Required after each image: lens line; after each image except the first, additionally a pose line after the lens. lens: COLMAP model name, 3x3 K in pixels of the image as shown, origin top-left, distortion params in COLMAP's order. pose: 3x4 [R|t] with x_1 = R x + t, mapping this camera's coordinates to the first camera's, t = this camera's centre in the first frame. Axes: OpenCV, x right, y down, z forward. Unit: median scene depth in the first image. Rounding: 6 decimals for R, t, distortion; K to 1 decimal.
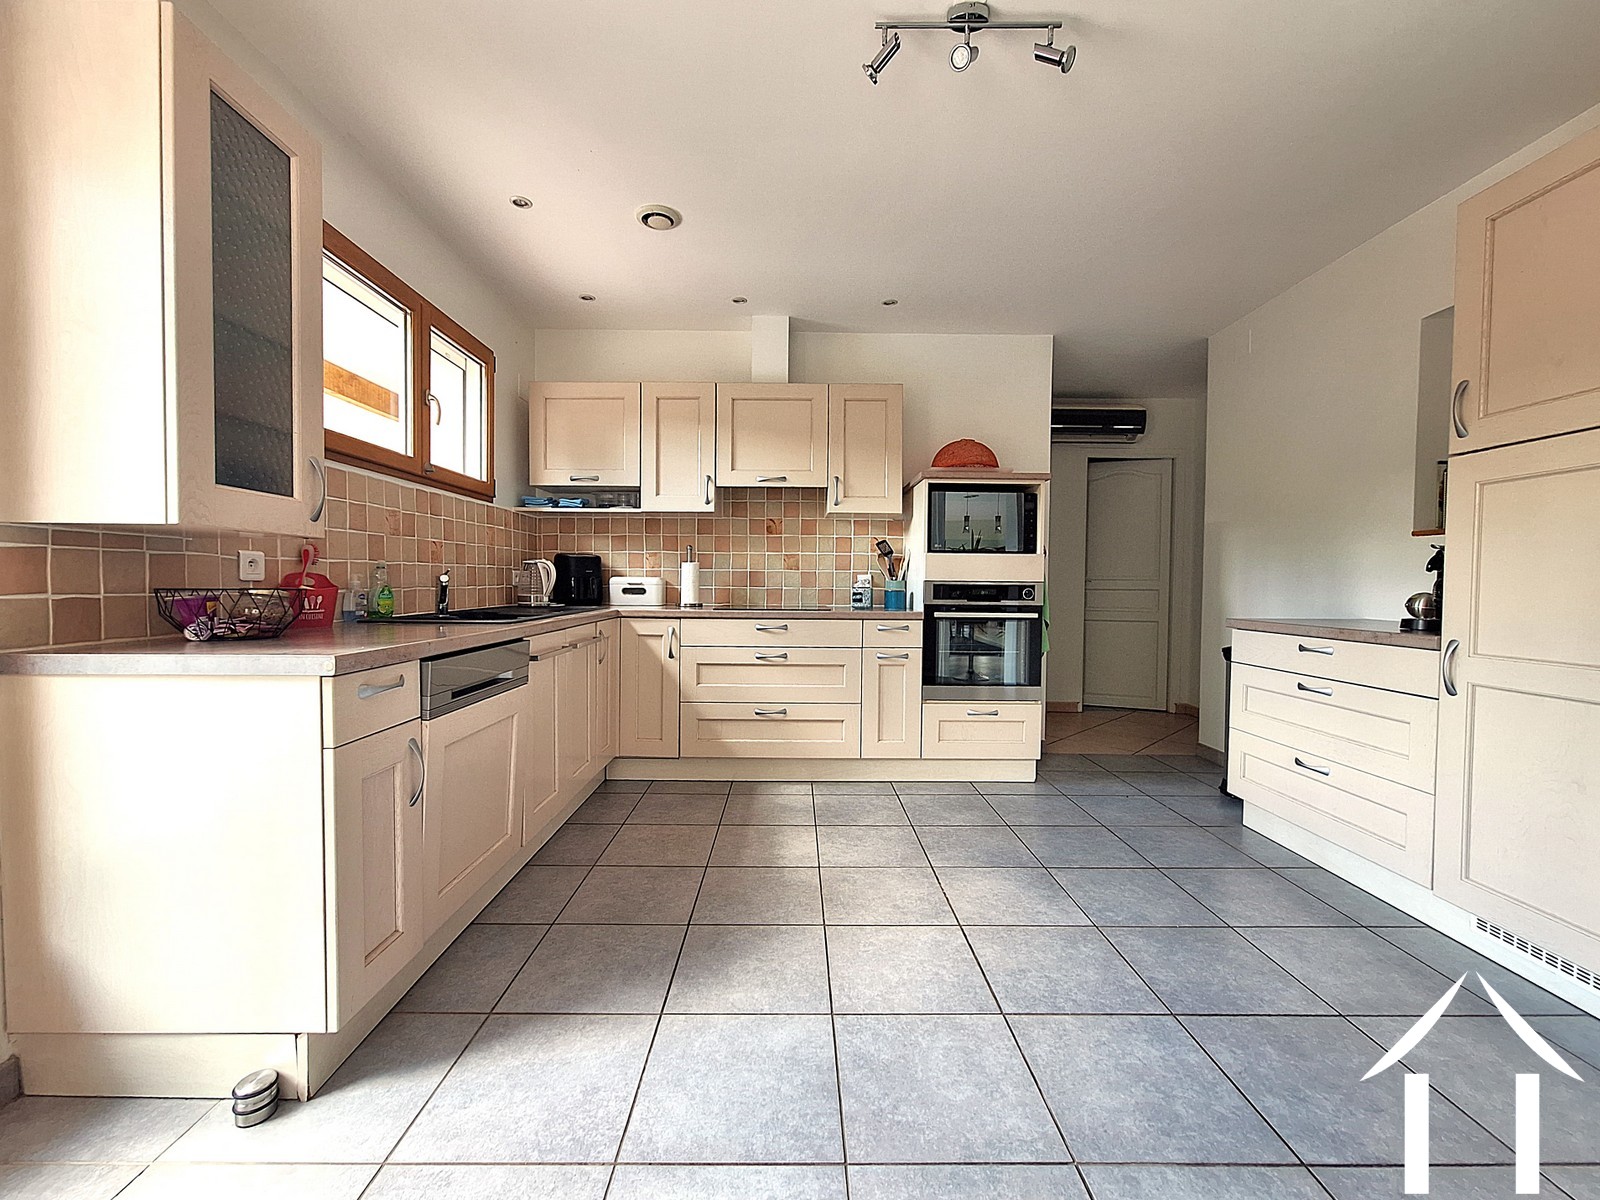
lens RADIAL K [[657.1, 0, 800.8], [0, 657.1, 599.4], [0, 0, 1]] dist [-0.000558, 0.000159]
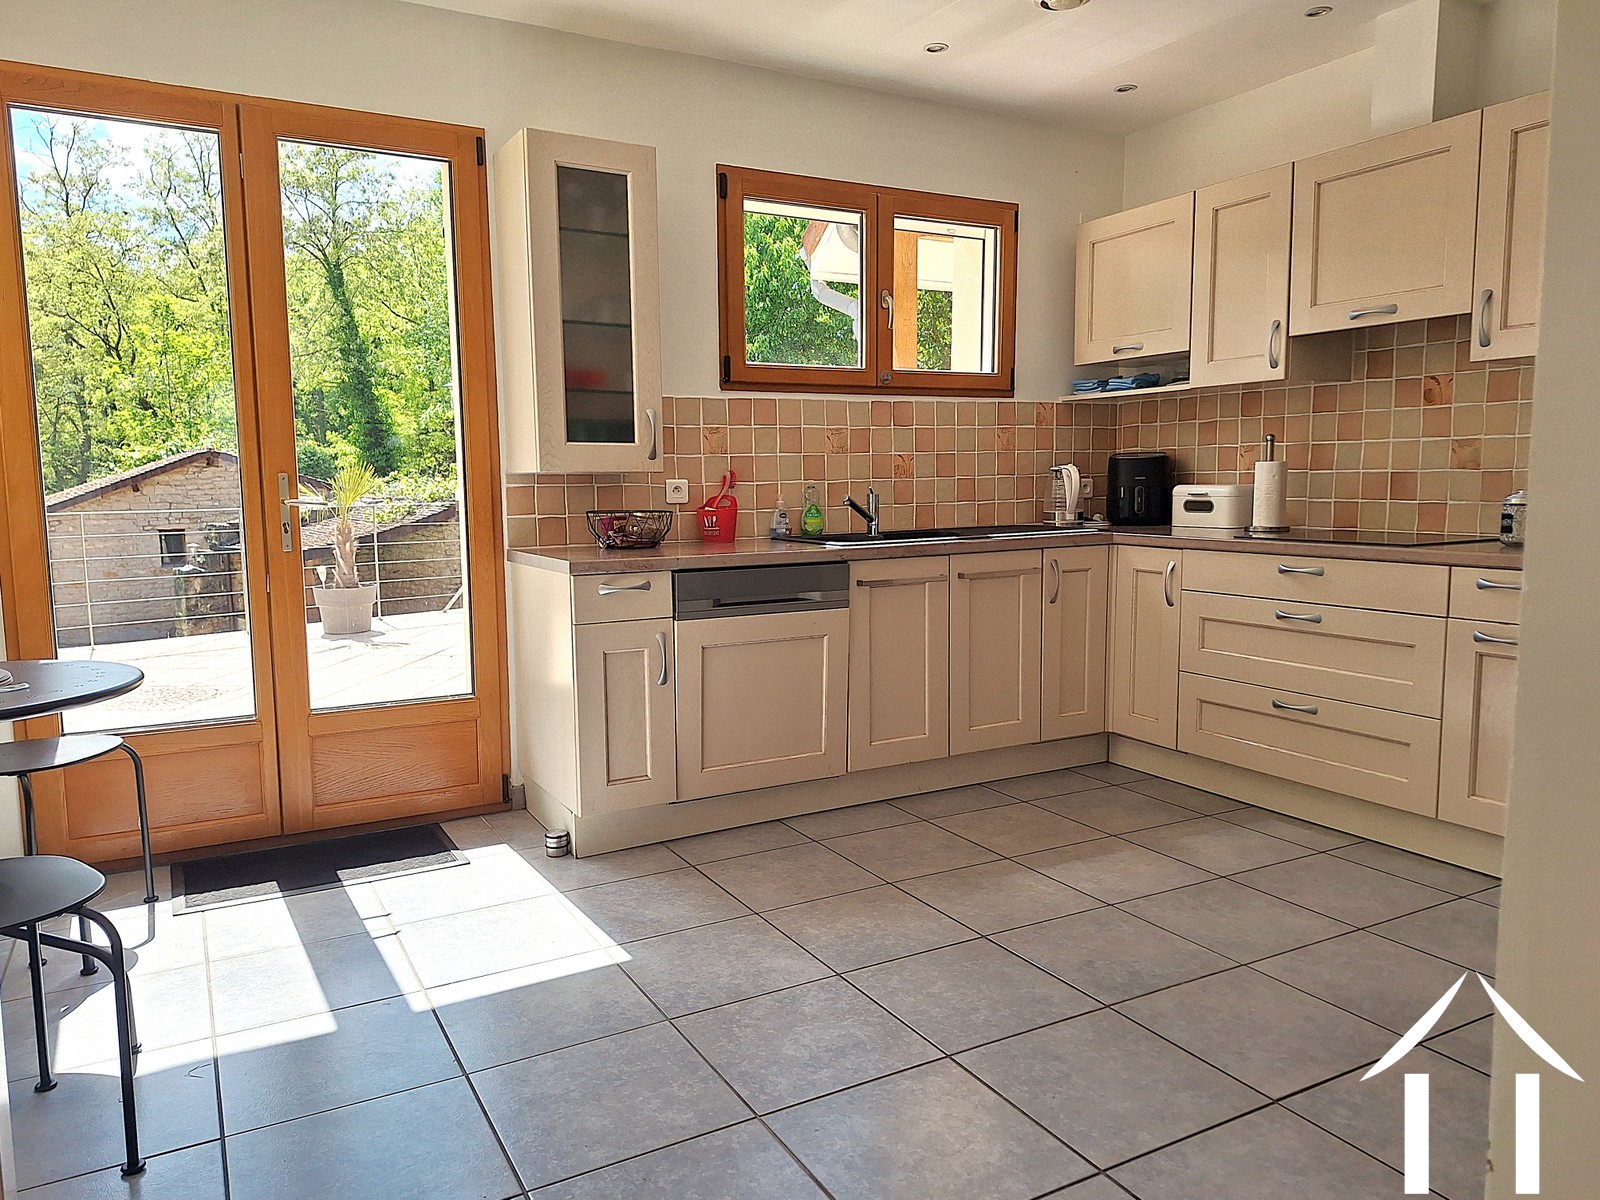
lens RADIAL K [[1119.9, 0, 802.0], [0, 1119.9, 601.3], [0, 0, 1]] dist [0.006556, -0.008993]
pose [[0.475353, 0.083905, -0.875785, 0.597899], [-0.005248, 0.995695, 0.092544, -0.020680], [0.879780, -0.039394, 0.473747, 0.094541]]
